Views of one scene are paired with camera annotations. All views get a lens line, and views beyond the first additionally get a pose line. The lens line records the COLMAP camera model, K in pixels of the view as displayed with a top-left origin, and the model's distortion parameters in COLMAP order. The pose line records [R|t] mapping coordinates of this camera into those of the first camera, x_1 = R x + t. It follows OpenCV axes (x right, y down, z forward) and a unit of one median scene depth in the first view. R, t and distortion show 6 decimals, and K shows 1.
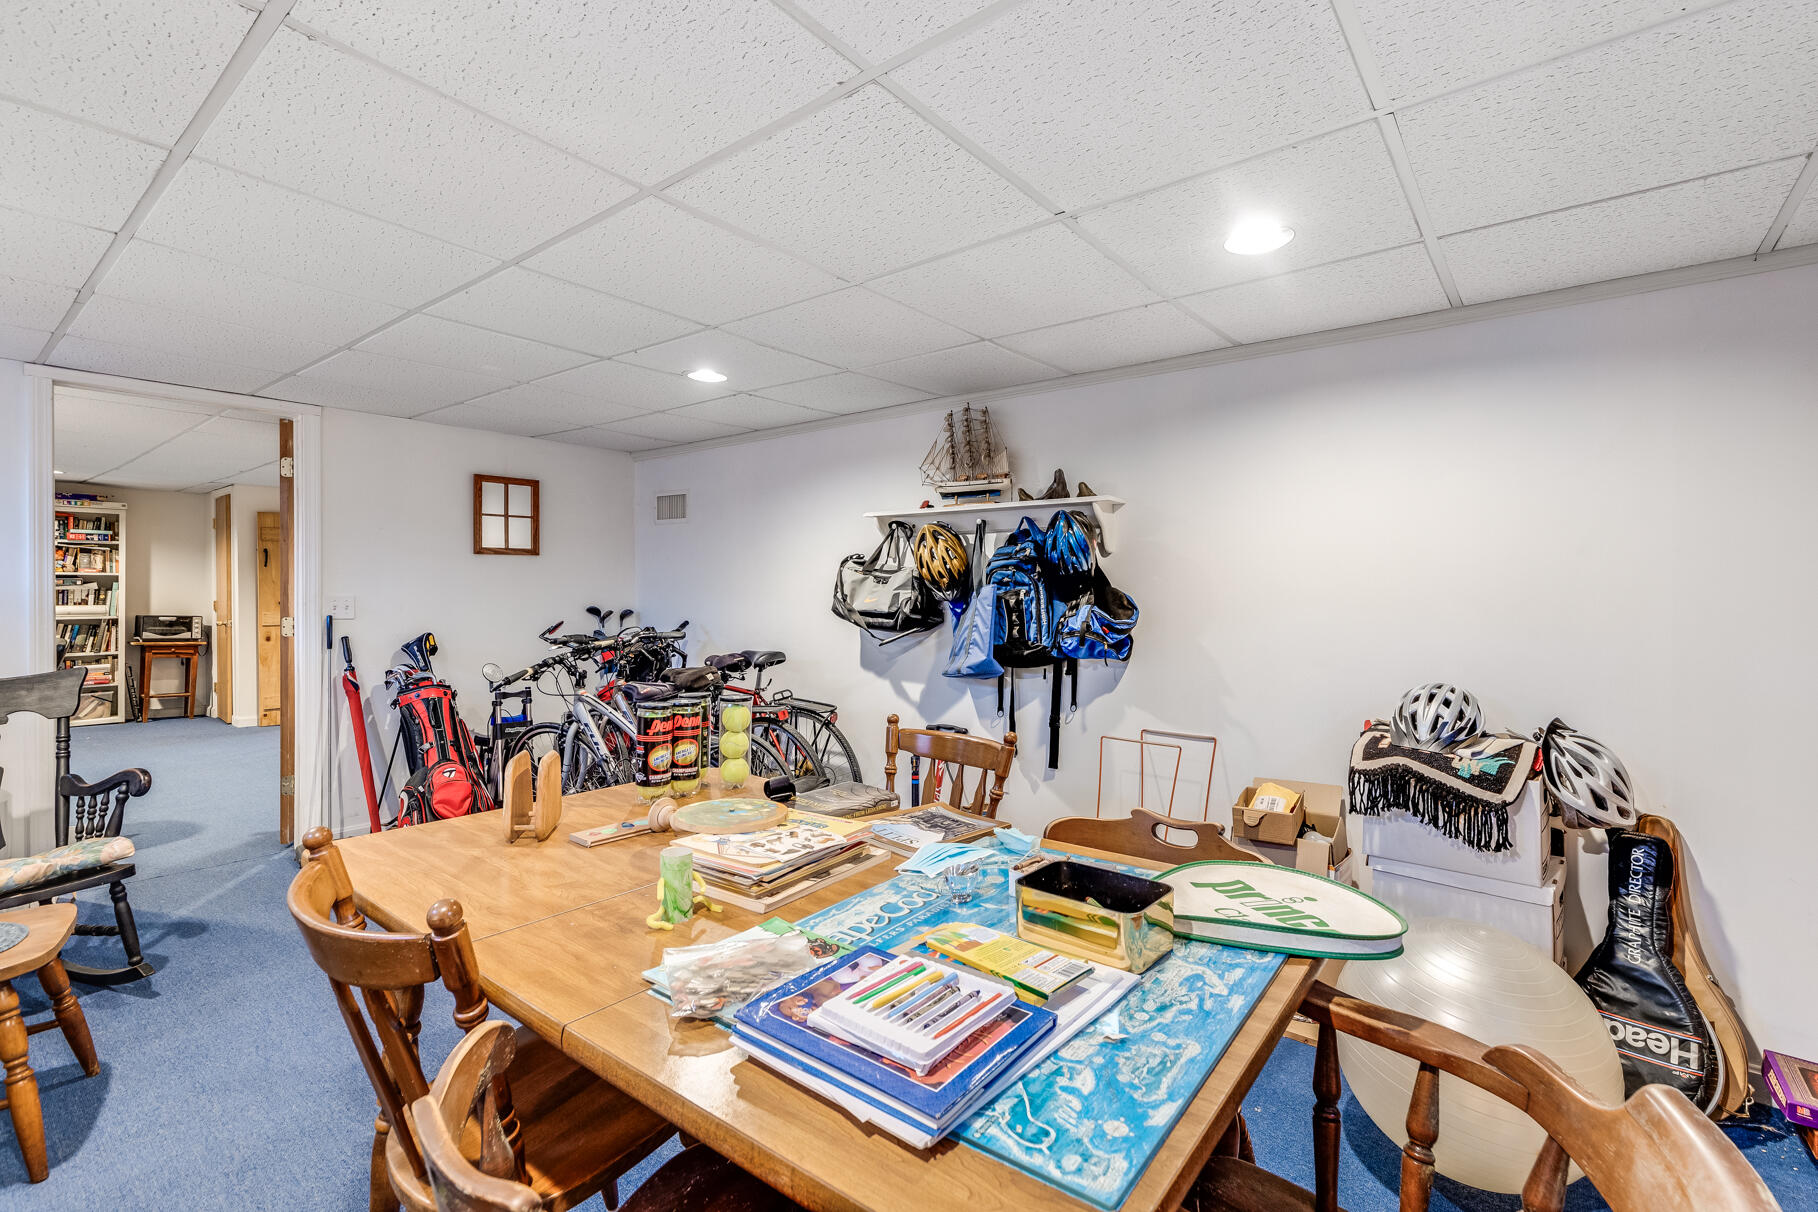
lens RADIAL K [[810.7, 0, 909.0], [0, 810.7, 606.0], [0, 0, 1]] dist [0.000893, -0.000129]
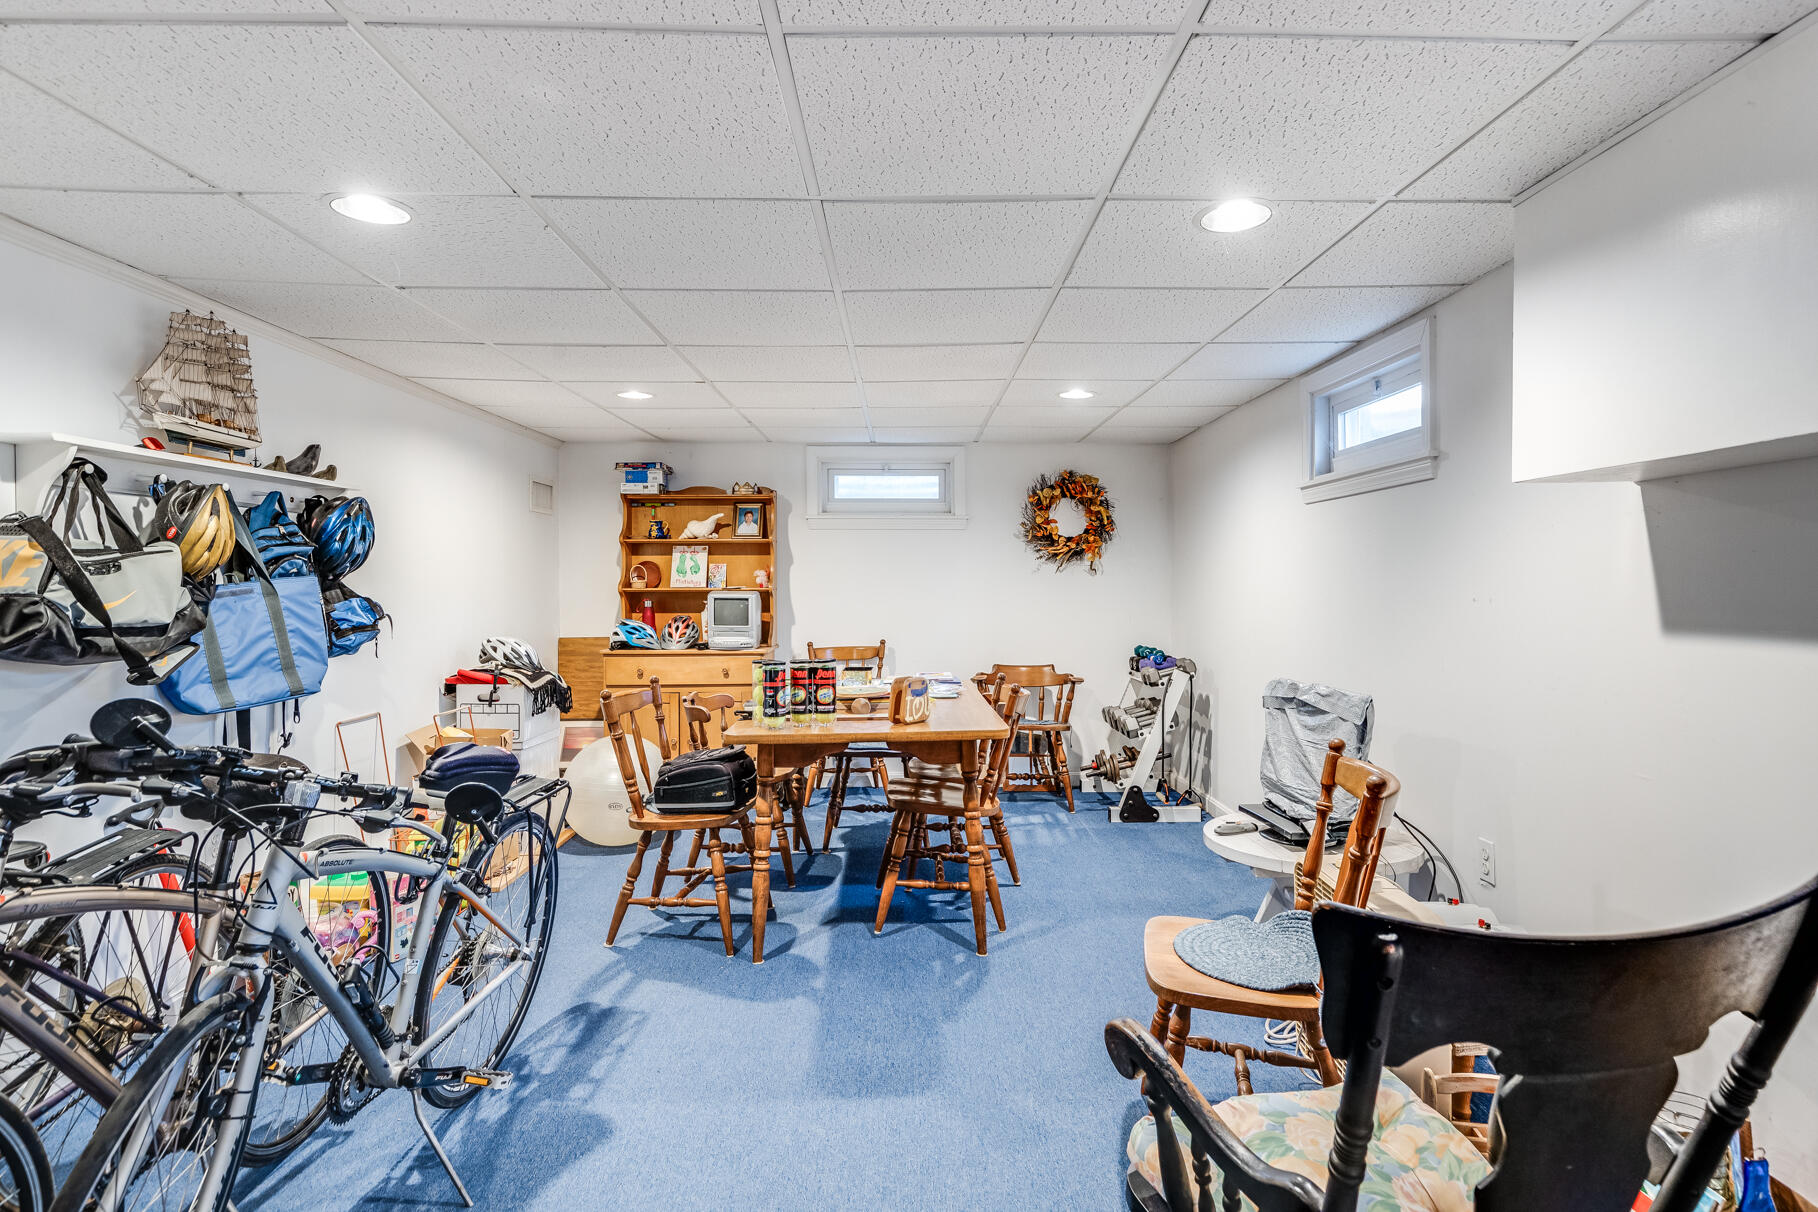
lens RADIAL K [[810.7, 0, 909.0], [0, 810.7, 606.0], [0, 0, 1]] dist [0.000893, -0.000129]
pose [[-0.637155, -0.027434, 0.770247, -0.881495], [0.013850, 0.998797, 0.047032, -0.026188], [-0.770611, 0.040634, -0.636009, 1.051387]]
